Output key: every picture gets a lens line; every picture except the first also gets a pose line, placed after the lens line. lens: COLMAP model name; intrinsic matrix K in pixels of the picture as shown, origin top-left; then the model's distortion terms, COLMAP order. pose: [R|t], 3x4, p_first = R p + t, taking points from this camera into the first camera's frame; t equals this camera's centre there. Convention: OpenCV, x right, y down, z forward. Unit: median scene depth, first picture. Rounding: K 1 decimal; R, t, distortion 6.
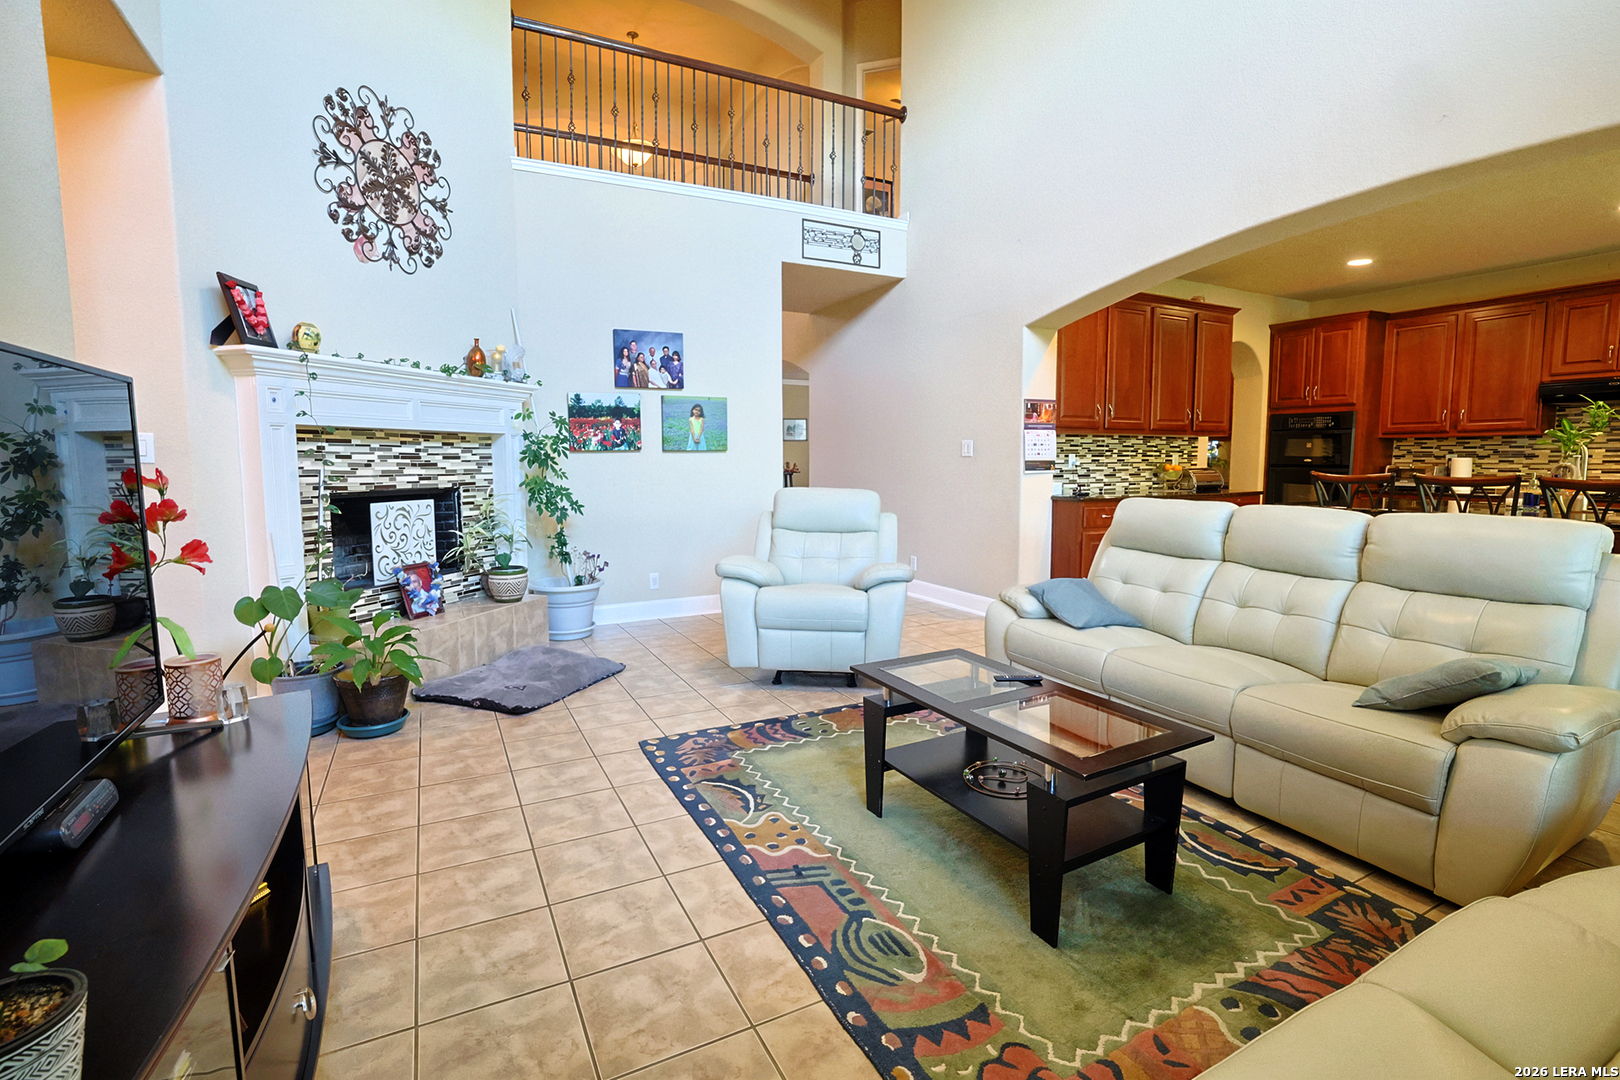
lens RADIAL K [[733.8, 0, 800.7], [0, 733.8, 530.7], [0, 0, 1]] dist [-0.016238, 0.001011]
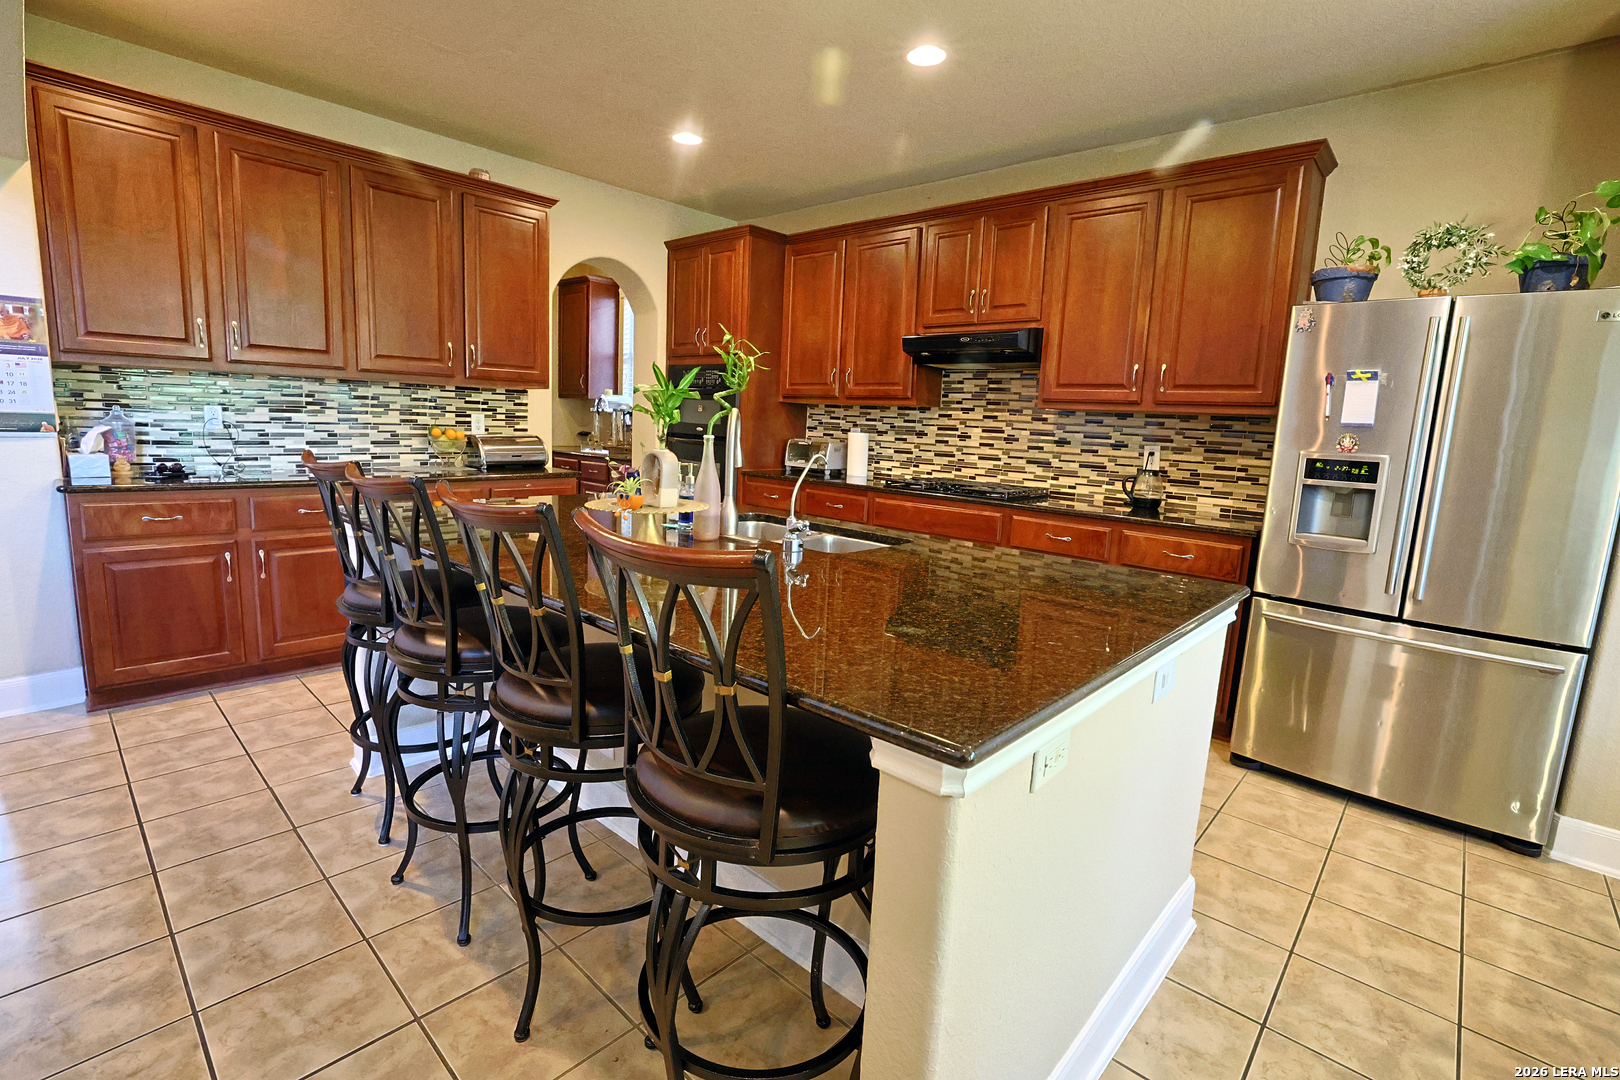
lens RADIAL K [[733.8, 0, 801.9], [0, 733.8, 534.9], [0, 0, 1]] dist [-0.016238, 0.001011]
pose [[0.937968, -0.013929, 0.346442, 0.582396], [-0.009084, 0.997862, 0.064716, -0.042054], [-0.346603, -0.063849, 0.935836, 0.282542]]
